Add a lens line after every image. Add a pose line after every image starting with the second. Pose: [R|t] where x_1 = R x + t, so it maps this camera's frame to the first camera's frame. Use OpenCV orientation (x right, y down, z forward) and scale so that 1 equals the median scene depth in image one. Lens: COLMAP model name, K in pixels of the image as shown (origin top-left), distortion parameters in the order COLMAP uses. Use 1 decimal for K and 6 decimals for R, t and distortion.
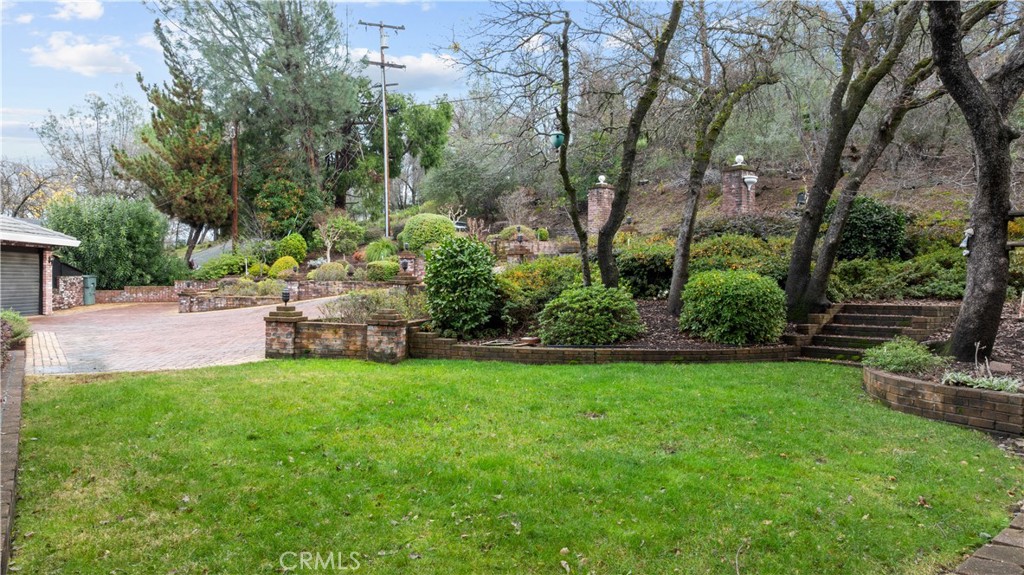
lens RADIAL K [[721.0, 0, 512.0], [0, 721.0, 287.5], [0, 0, 1]] dist [-0.023088, 0.003322]
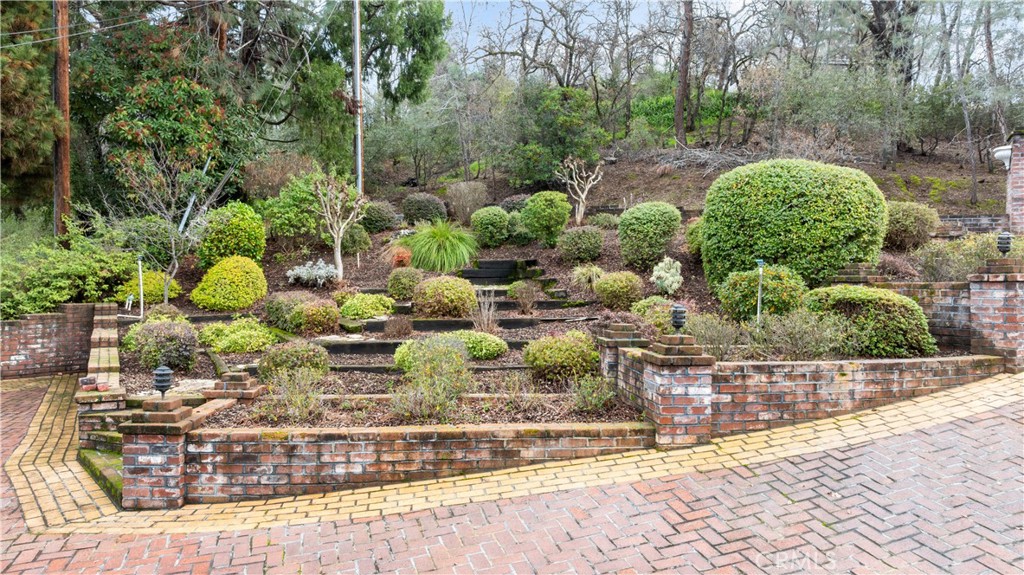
lens RADIAL K [[721.0, 0, 512.0], [0, 721.0, 287.5], [0, 0, 1]] dist [-0.023088, 0.003322]
pose [[0.917467, 0.000183, 0.397812, -0.445078], [-0.001745, 0.999992, 0.003563, -0.036316], [-0.397808, -0.003964, 0.917460, 0.750337]]
